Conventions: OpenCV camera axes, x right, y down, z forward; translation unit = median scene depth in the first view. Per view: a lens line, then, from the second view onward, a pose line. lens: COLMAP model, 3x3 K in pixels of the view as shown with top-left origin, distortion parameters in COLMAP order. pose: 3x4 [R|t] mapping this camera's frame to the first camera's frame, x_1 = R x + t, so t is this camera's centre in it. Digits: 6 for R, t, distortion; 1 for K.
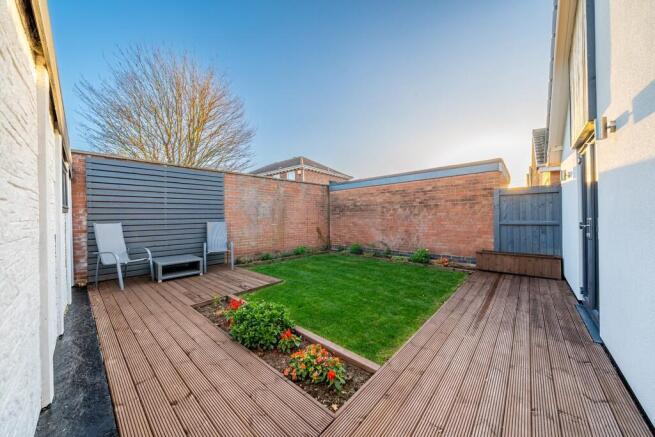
lens RADIAL K [[225.9, 0, 323.8], [0, 225.9, 218.3], [0, 0, 1]] dist [-0.000363, 0.000002]
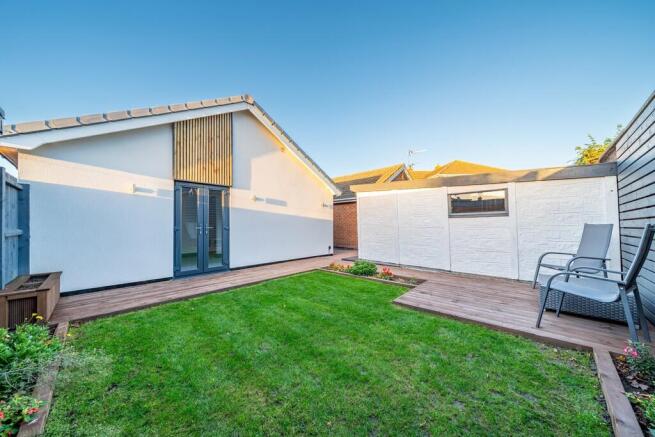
lens RADIAL K [[225.9, 0, 323.8], [0, 225.9, 218.3], [0, 0, 1]] dist [-0.000363, 0.000002]
pose [[-0.998581, 0.017654, 0.050234, -0.003789], [0.016524, 0.999603, -0.022821, 0.004695], [-0.050617, -0.021958, -0.998477, 1.687439]]
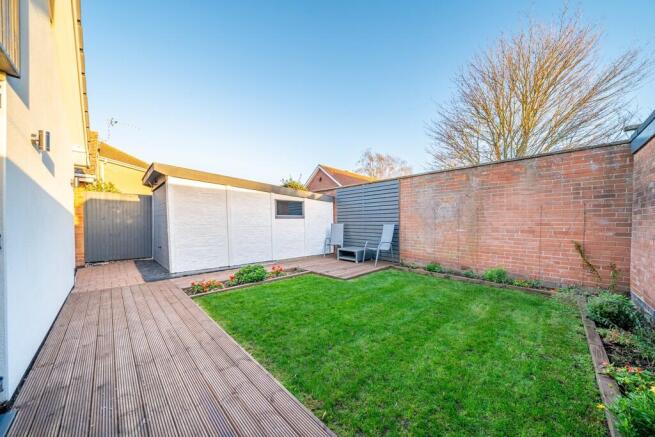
lens RADIAL K [[225.9, 0, 323.8], [0, 225.9, 218.3], [0, 0, 1]] dist [-0.000363, 0.000002]
pose [[-0.070034, -0.004282, -0.997535, 0.846960], [-0.004699, 0.999981, -0.003963, -0.010403], [0.997534, 0.004410, -0.070053, 0.912202]]
